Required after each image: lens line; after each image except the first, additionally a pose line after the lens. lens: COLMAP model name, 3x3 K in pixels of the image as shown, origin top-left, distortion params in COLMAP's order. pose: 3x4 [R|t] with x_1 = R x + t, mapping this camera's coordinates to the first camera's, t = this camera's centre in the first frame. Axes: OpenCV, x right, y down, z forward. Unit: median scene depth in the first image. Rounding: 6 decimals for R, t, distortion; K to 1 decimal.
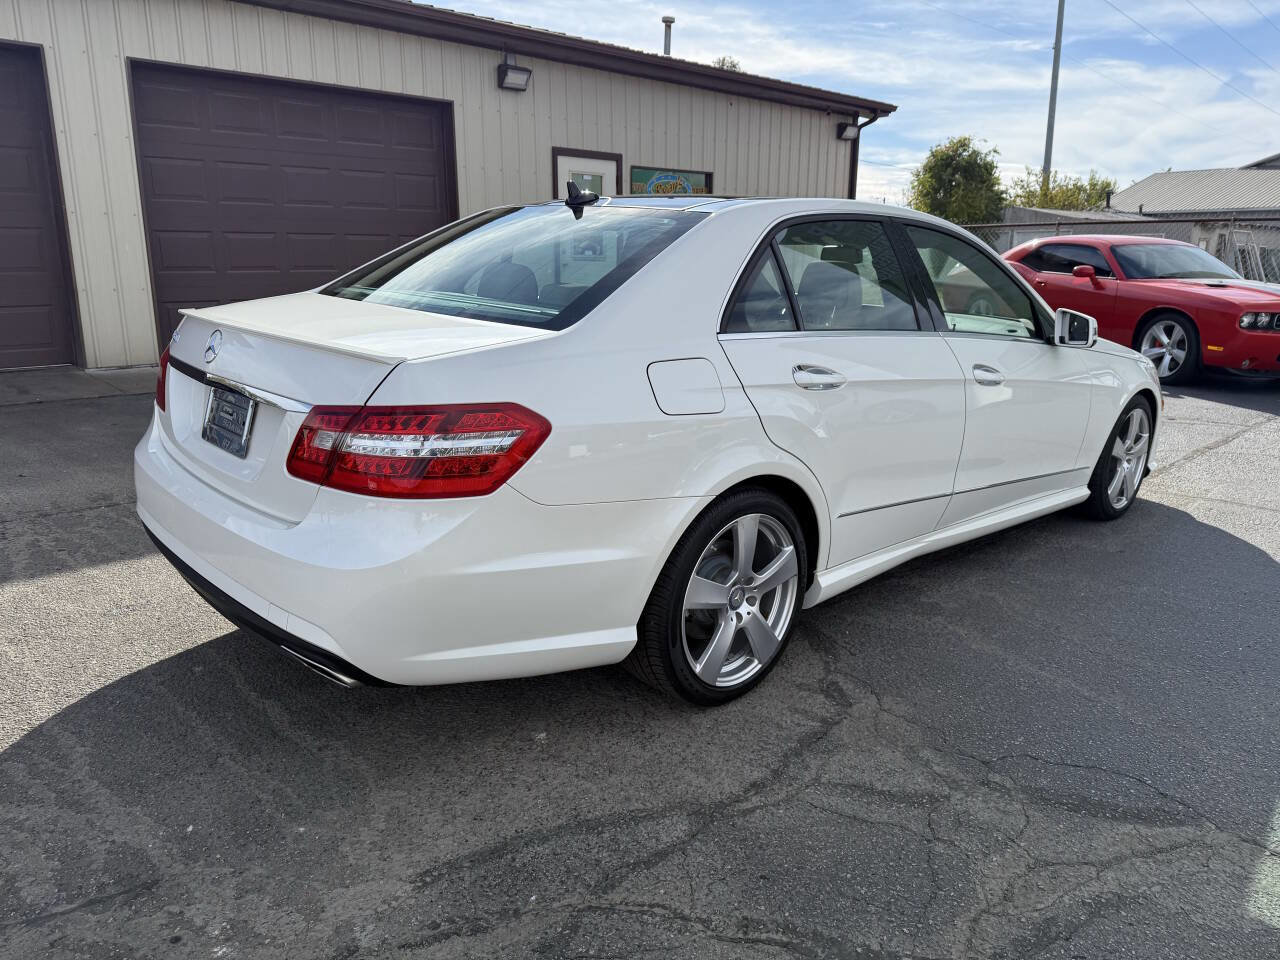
lens RADIAL K [[904.3, 0, 645.1], [0, 904.3, 480.2], [0, 0, 1]] dist [0.032863, -0.042888]
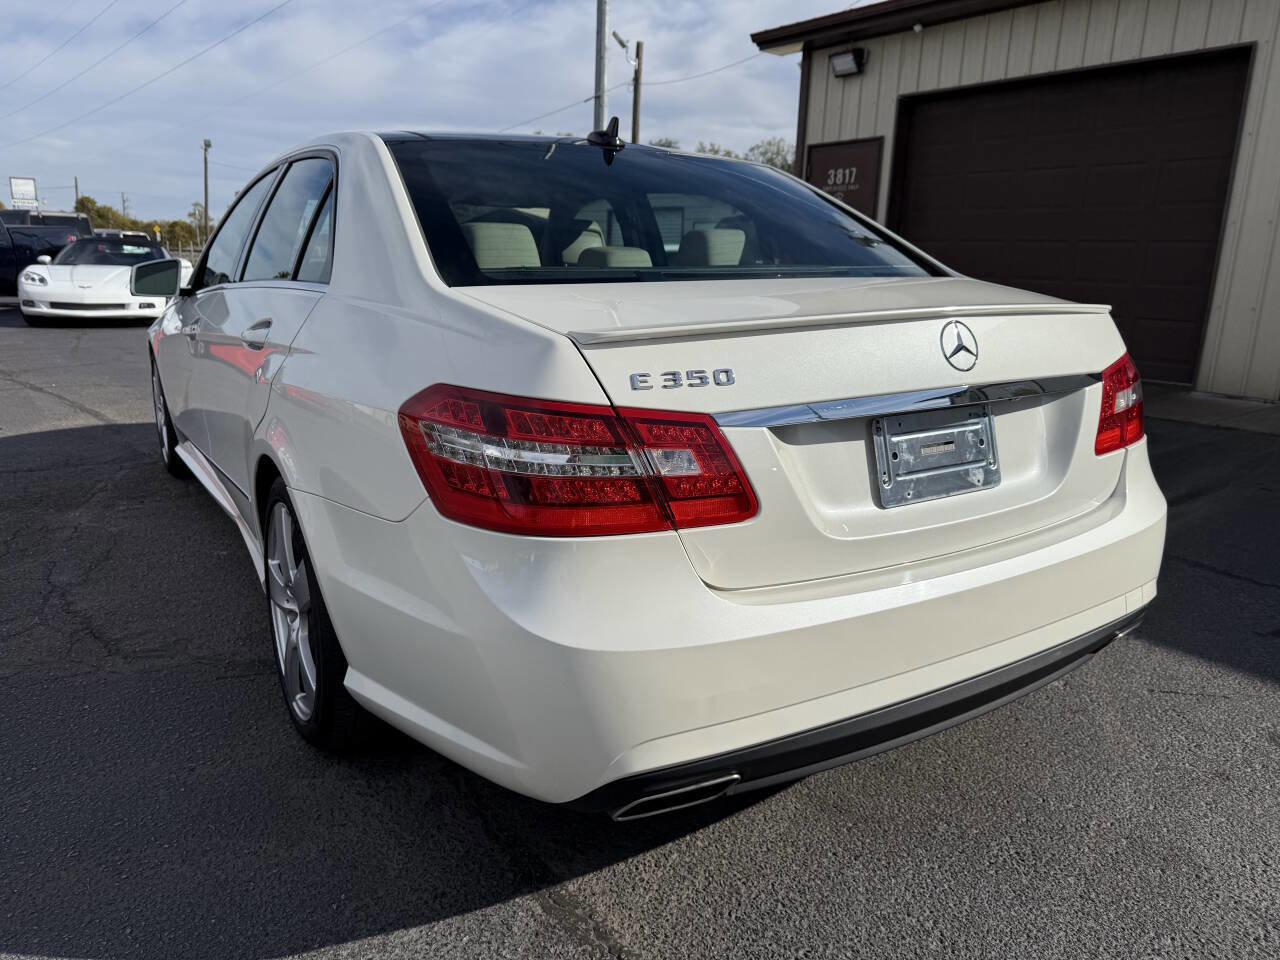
lens RADIAL K [[904.3, 0, 635.9], [0, 904.3, 484.2], [0, 0, 1]] dist [0.032863, -0.042888]
pose [[-0.114611, 0.221866, -0.968318, 0.312943], [-0.268688, 0.931488, 0.245229, -0.091336], [0.956384, 0.288281, -0.047146, 0.443981]]
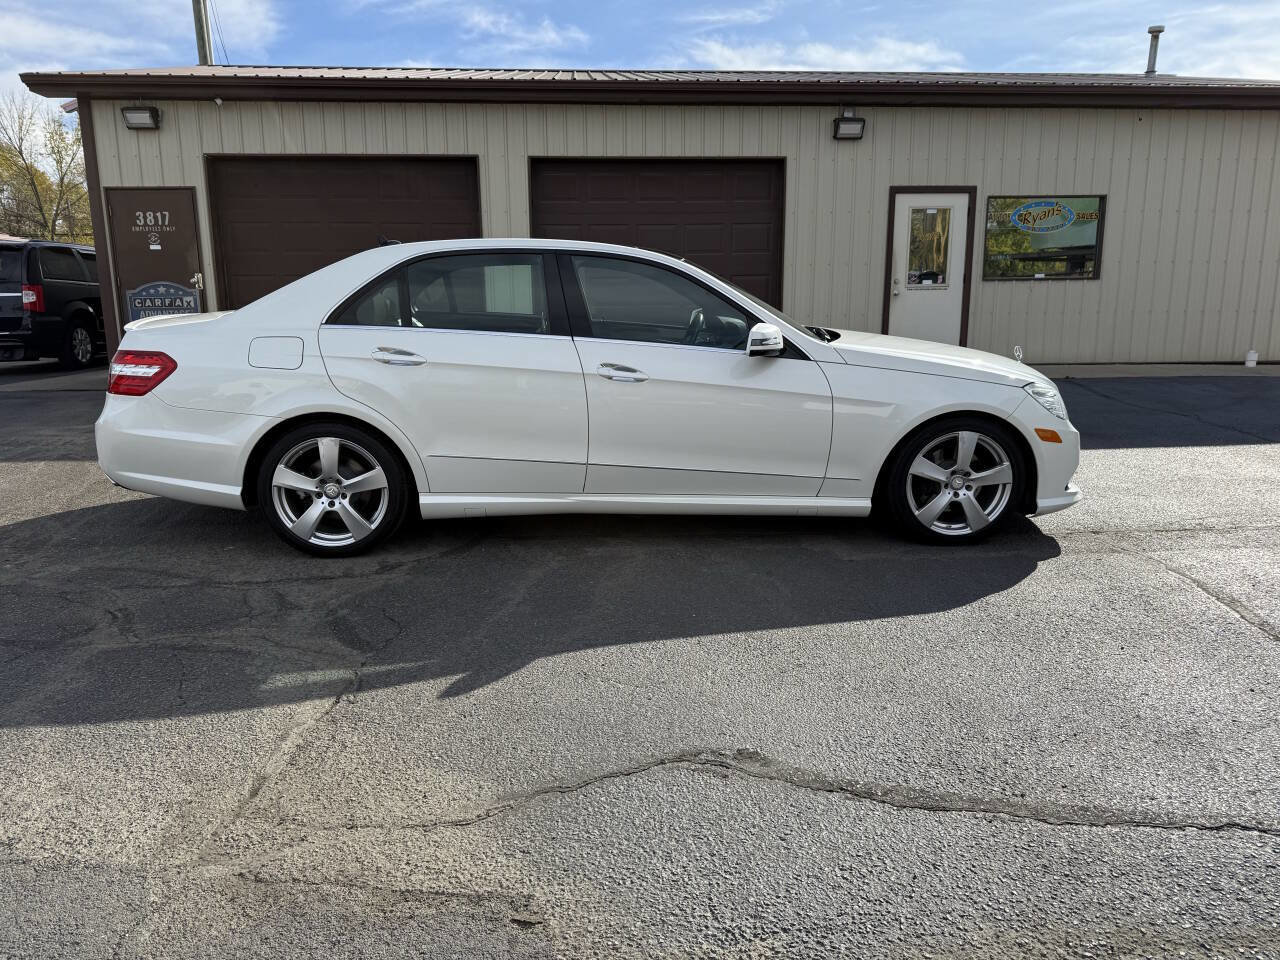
lens RADIAL K [[904.3, 0, 643.4], [0, 904.3, 478.5], [0, 0, 1]] dist [0.032863, -0.042888]
pose [[0.772157, 0.112272, -0.625435, 0.434866], [-0.139993, 0.990140, 0.004906, 0.006768], [0.619819, 0.083768, 0.780261, 0.025194]]
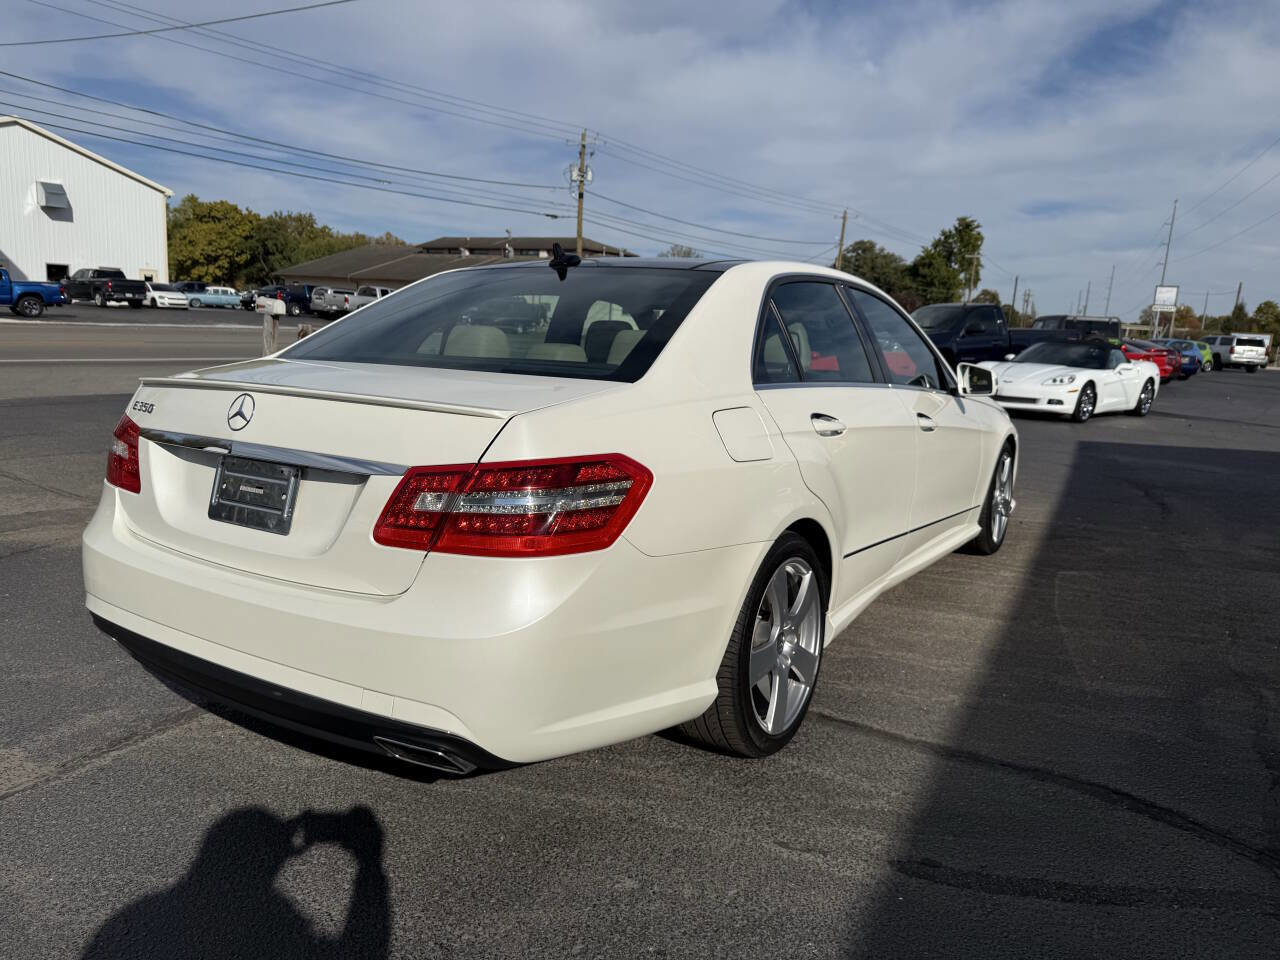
lens RADIAL K [[904.3, 0, 644.0], [0, 904.3, 484.1], [0, 0, 1]] dist [0.032863, -0.042888]
pose [[-0.944501, -0.000059, -0.328508, 0.113413], [-0.137397, 0.908406, 0.394869, -0.178413], [0.298395, 0.418090, -0.857998, 0.722480]]
